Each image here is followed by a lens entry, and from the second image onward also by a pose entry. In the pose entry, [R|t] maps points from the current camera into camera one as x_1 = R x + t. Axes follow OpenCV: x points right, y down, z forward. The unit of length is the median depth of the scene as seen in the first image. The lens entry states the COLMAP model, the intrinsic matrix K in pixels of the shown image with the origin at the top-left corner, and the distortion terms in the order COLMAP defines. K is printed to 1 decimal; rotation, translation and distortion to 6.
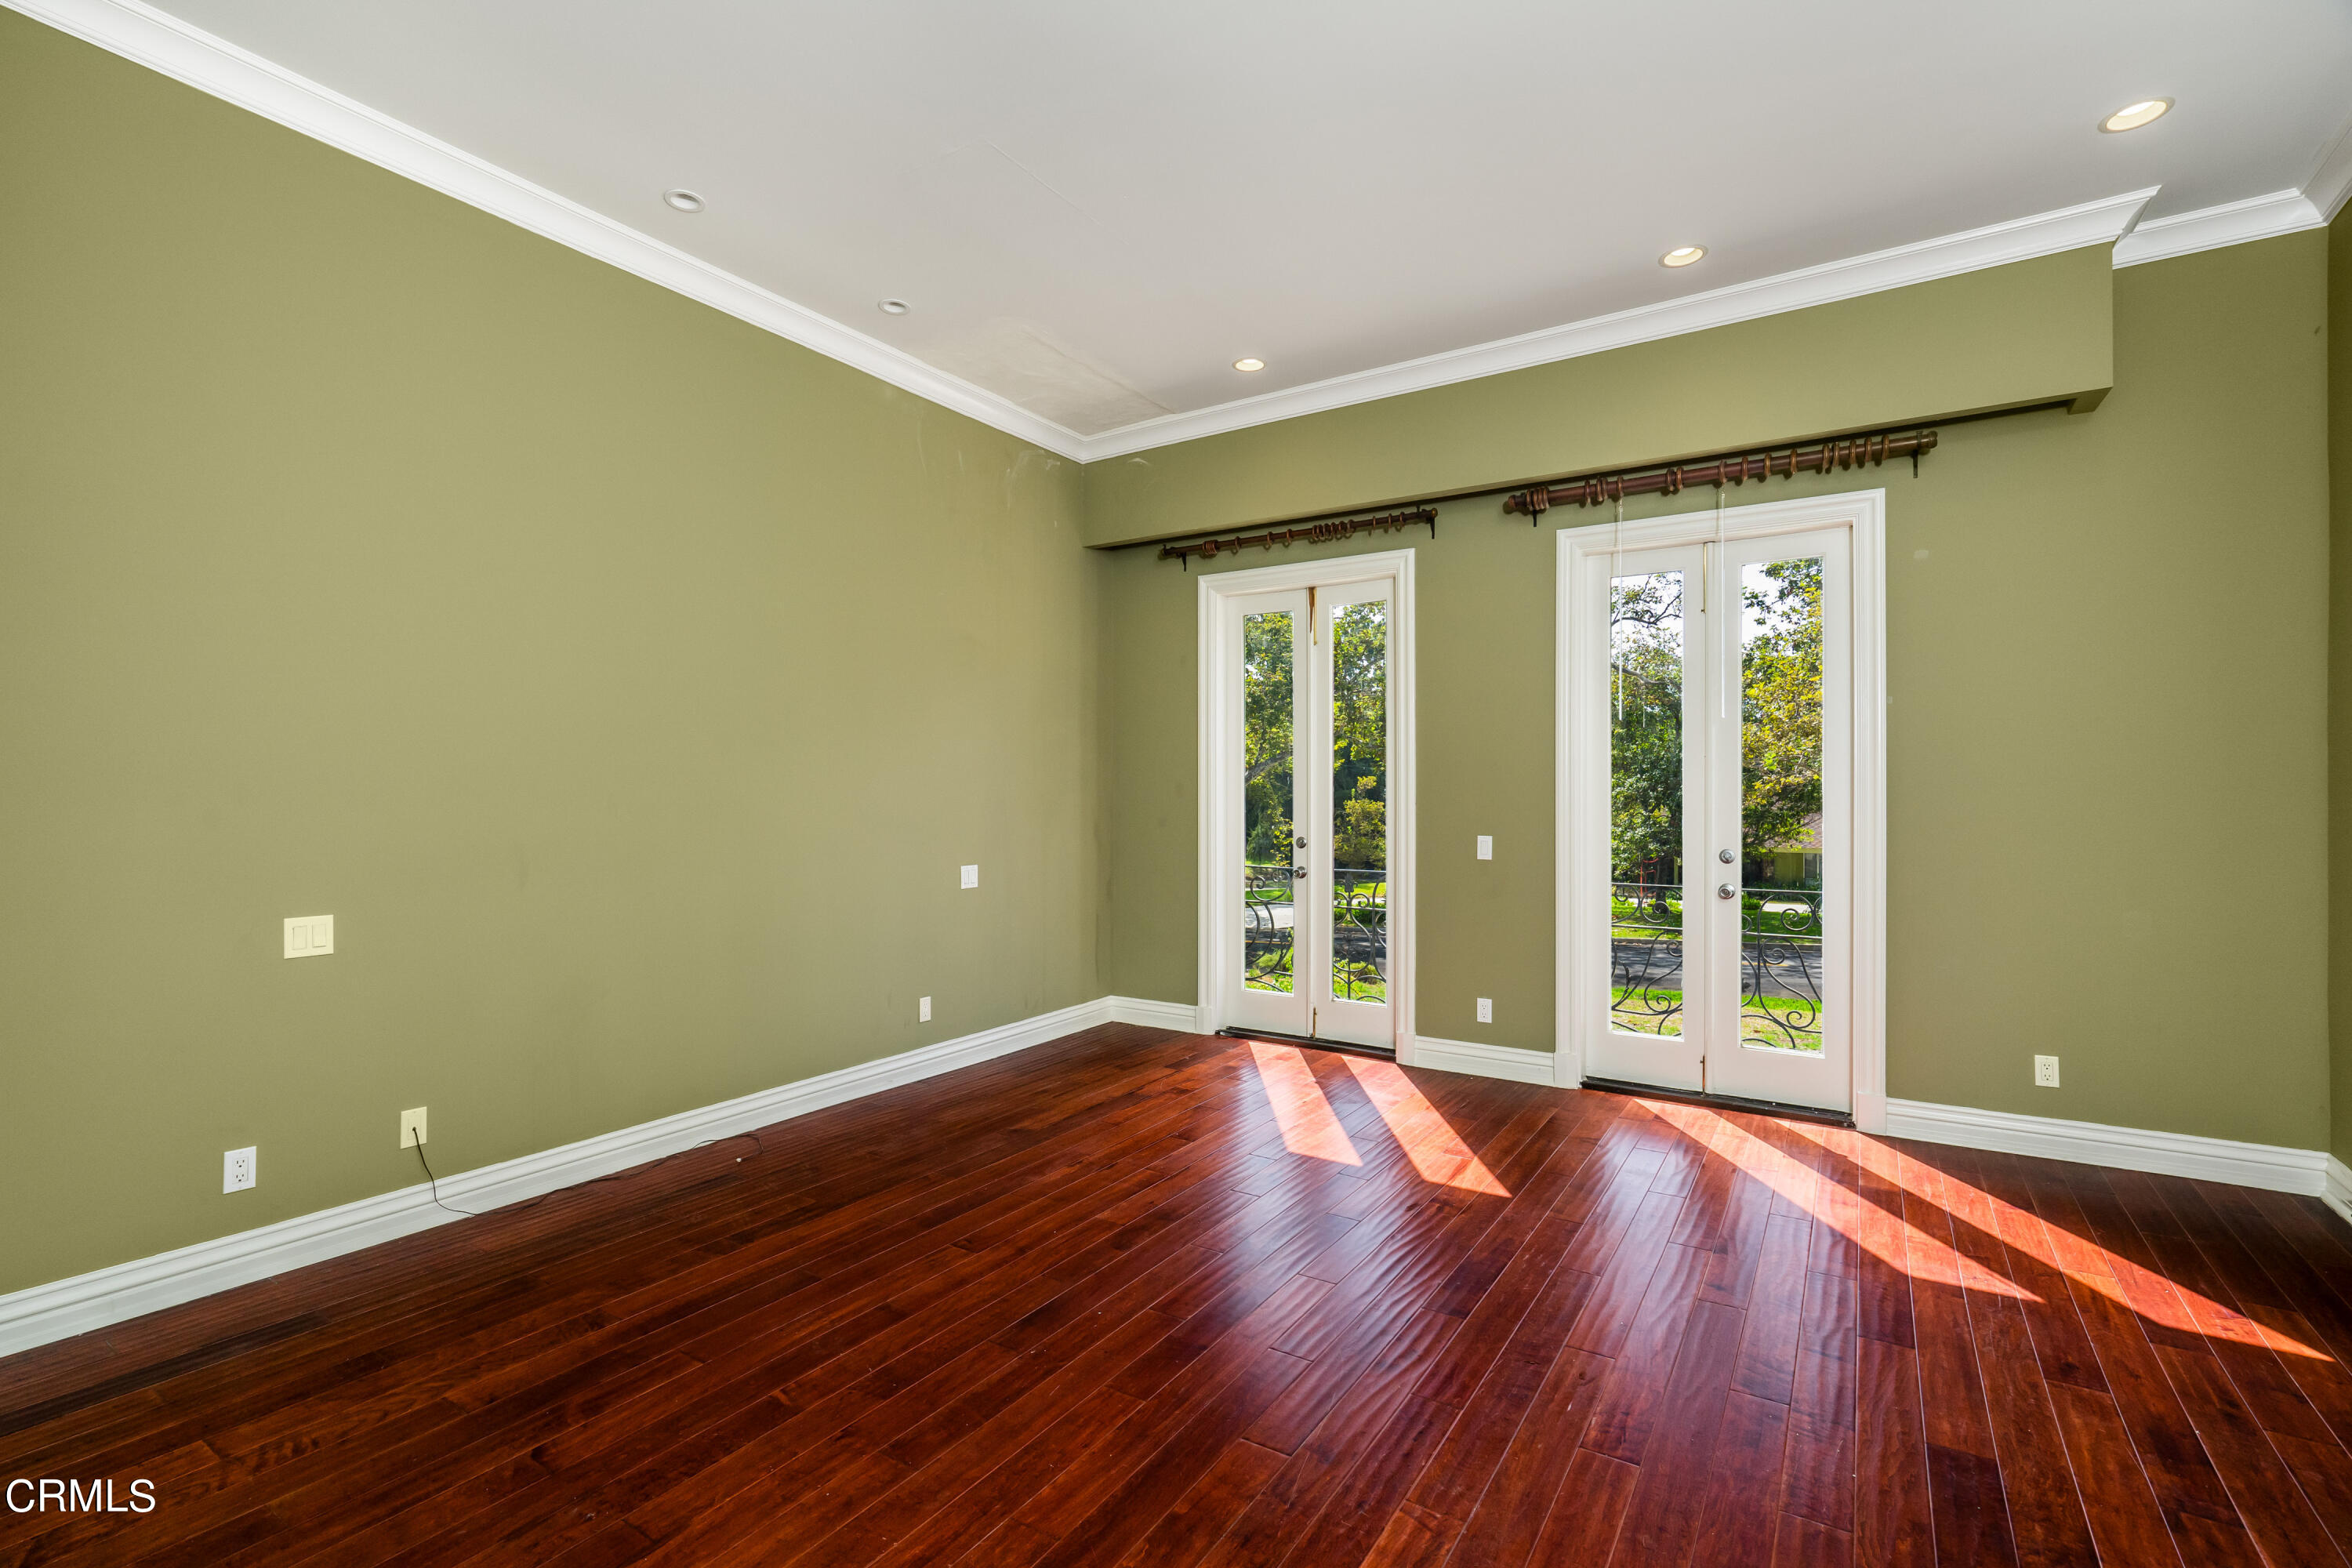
lens RADIAL K [[1085.9, 0, 1177.7], [0, 1085.9, 794.4], [0, 0, 1]] dist [0.000588, 0.000574]
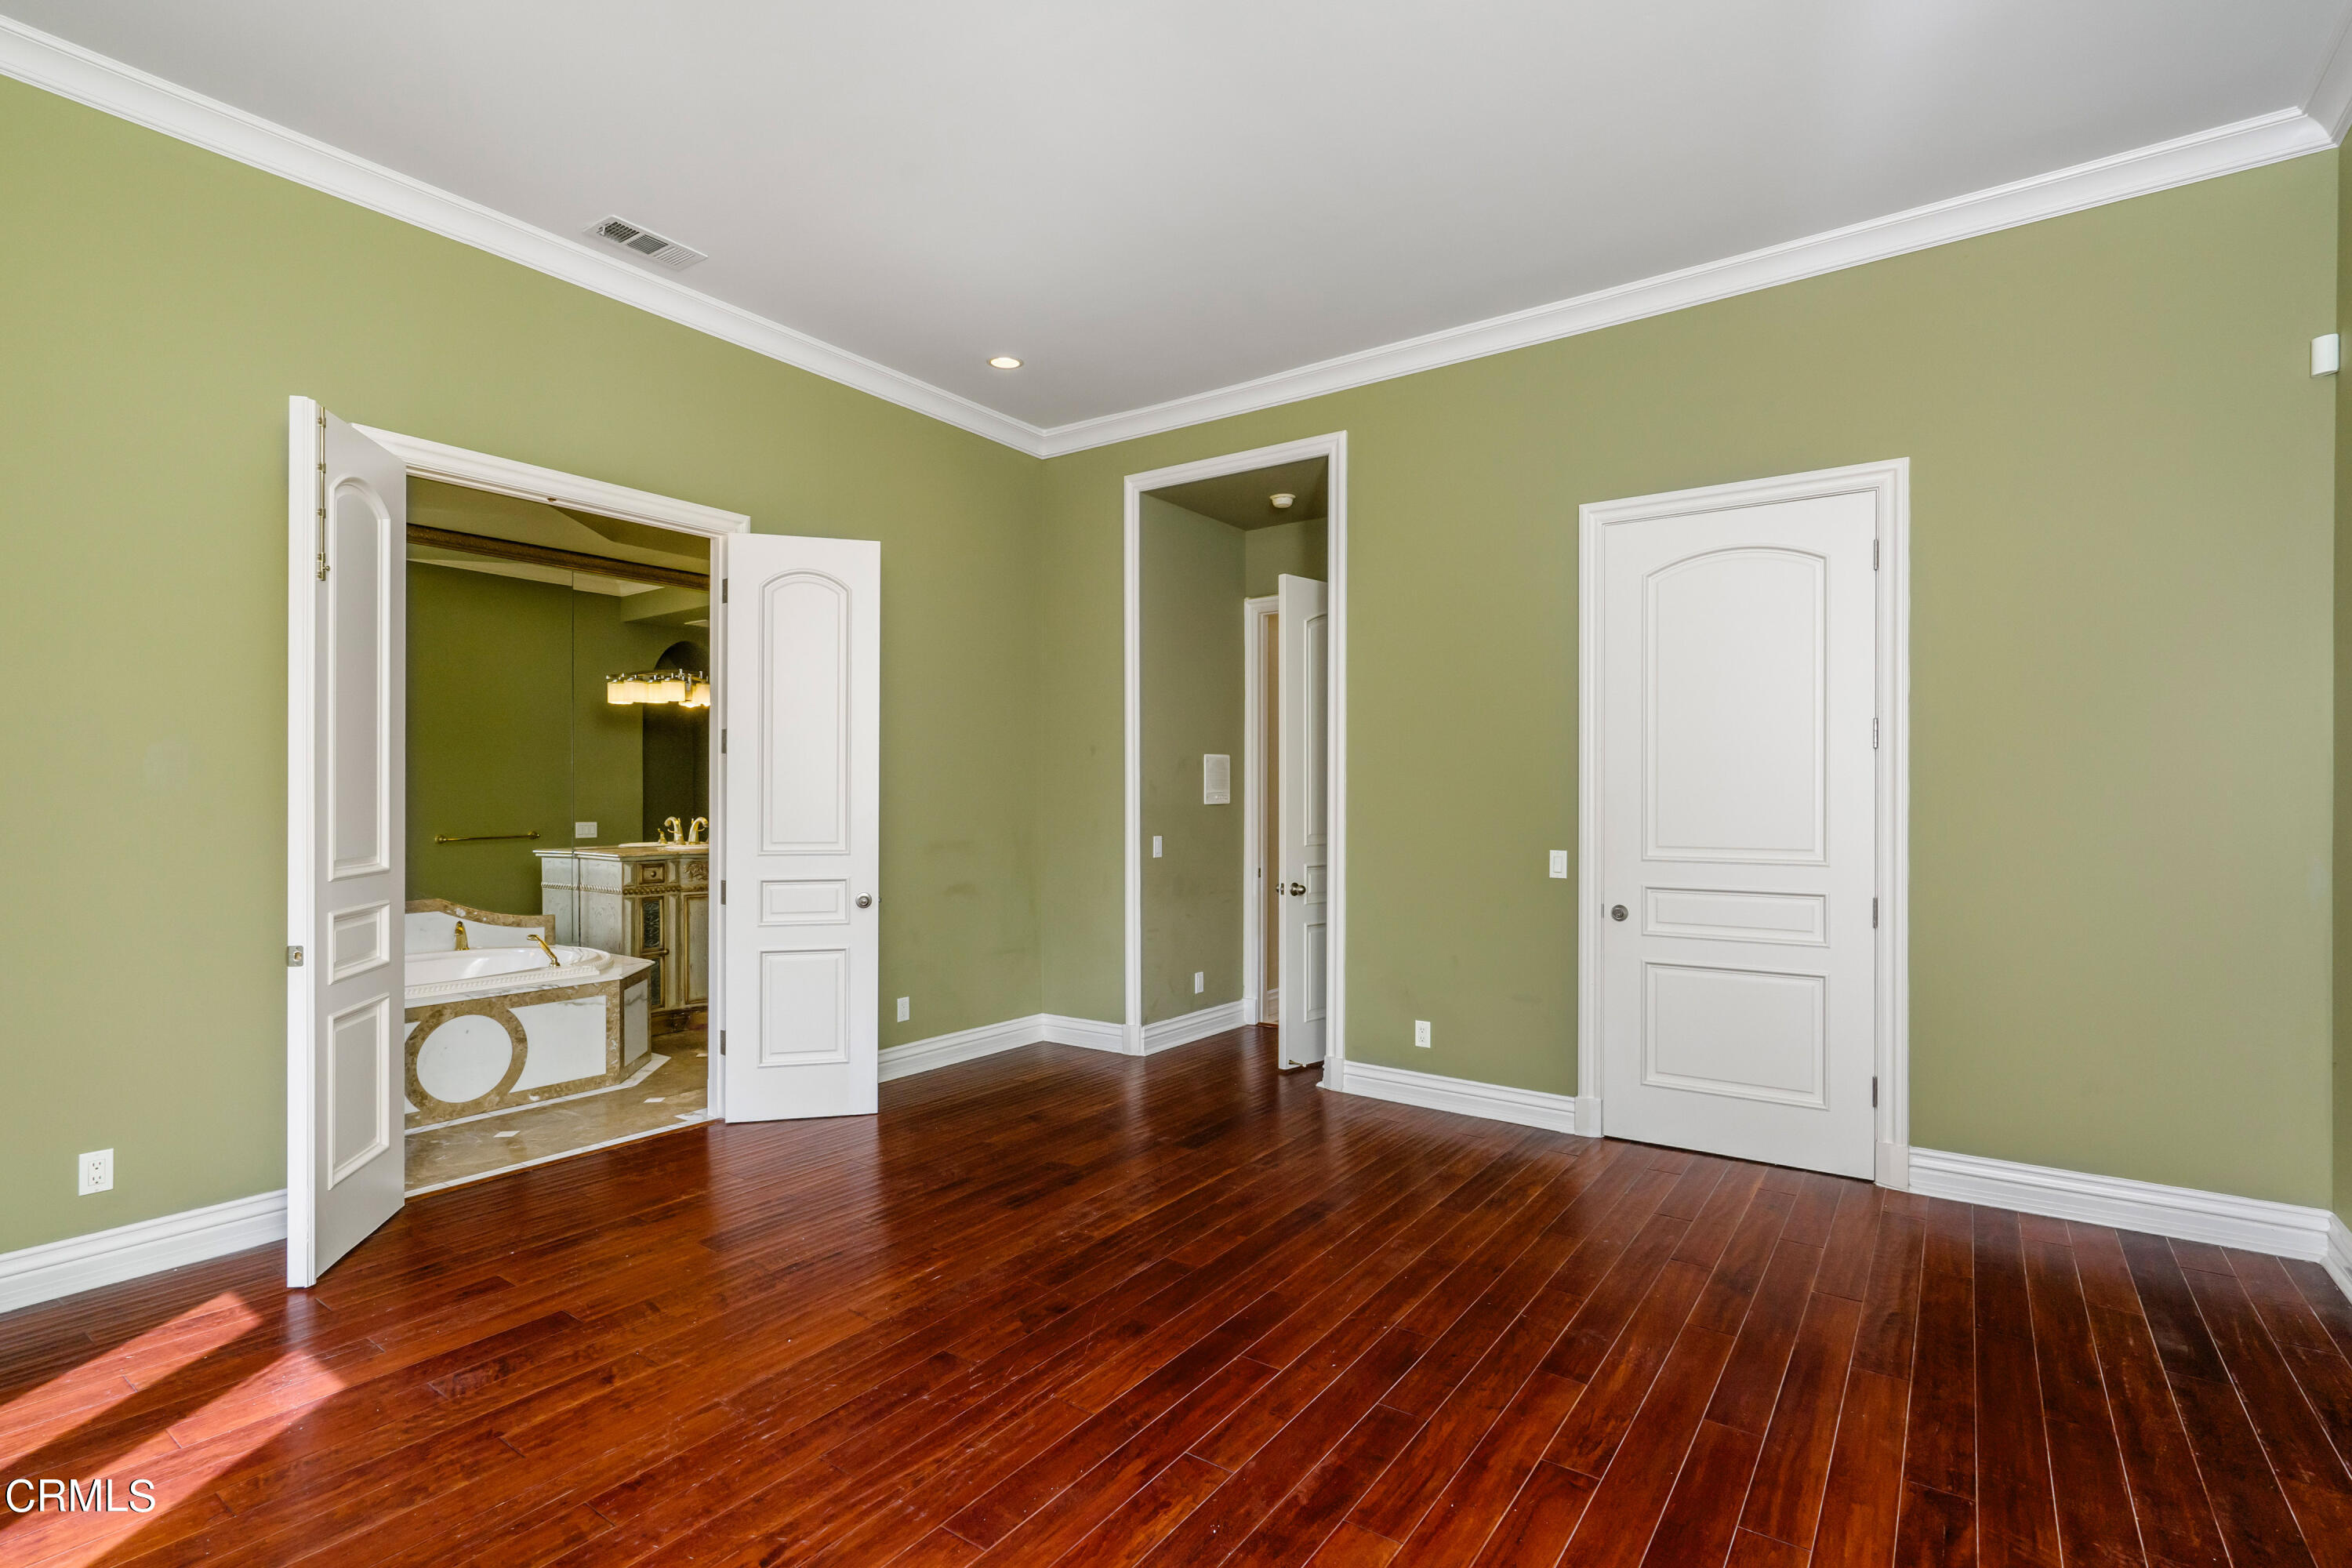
lens RADIAL K [[1085.9, 0, 1177.7], [0, 1085.9, 781.8], [0, 0, 1]] dist [0.000588, 0.000574]
pose [[-0.998824, -0.000477, 0.048471, 0.014833], [-0.001002, 0.999941, -0.010806, -0.001142], [-0.048463, -0.010842, -0.998766, 1.944675]]
